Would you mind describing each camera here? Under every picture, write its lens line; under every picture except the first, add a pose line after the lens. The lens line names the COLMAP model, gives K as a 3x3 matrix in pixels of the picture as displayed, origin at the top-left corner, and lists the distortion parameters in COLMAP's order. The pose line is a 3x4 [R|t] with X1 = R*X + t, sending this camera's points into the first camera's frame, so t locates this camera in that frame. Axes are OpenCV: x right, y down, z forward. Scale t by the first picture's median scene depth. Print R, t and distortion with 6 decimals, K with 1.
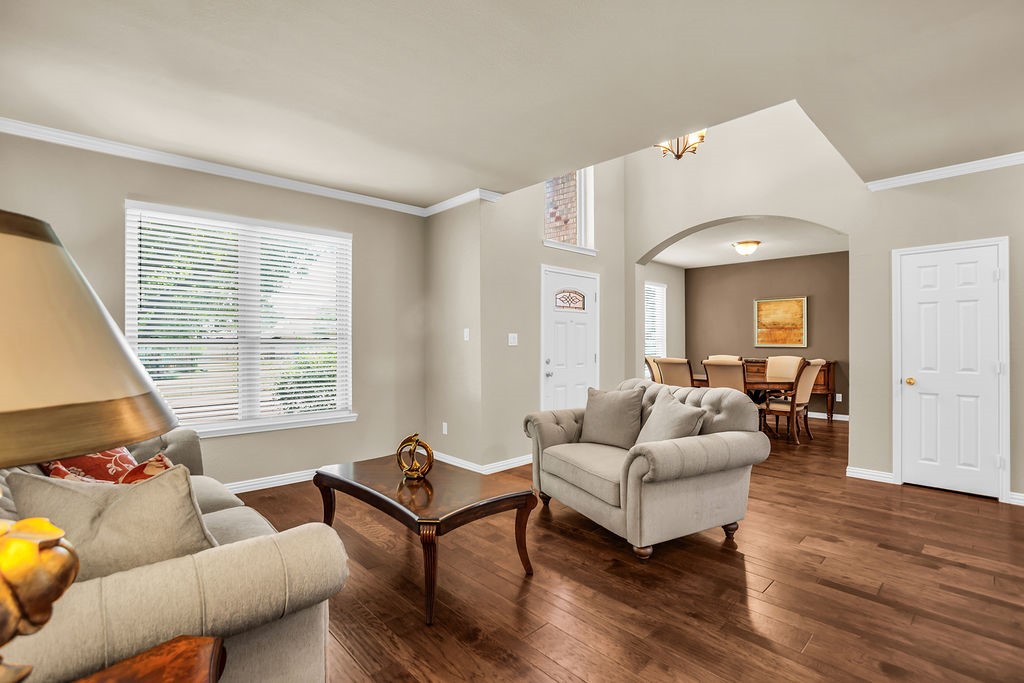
lens RADIAL K [[496.4, 0, 511.5], [0, 496.4, 338.7], [0, 0, 1]] dist [-0.020011, 0.000350]
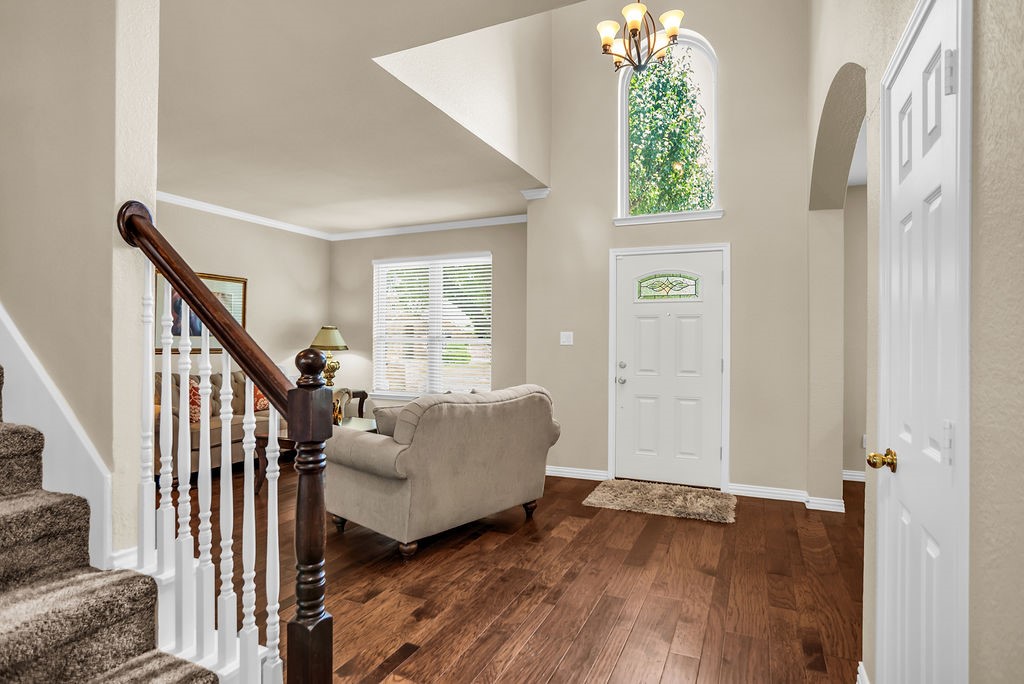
lens RADIAL K [[532.6, 0, 484.0], [0, 532.6, 342.1], [0, 0, 1]] dist [-0.004014, -0.000115]
pose [[0.352359, 0.004670, -0.935853, 0.871986], [-0.002456, 0.999989, 0.004065, 0.004855], [0.935862, 0.000866, 0.352367, 0.502381]]
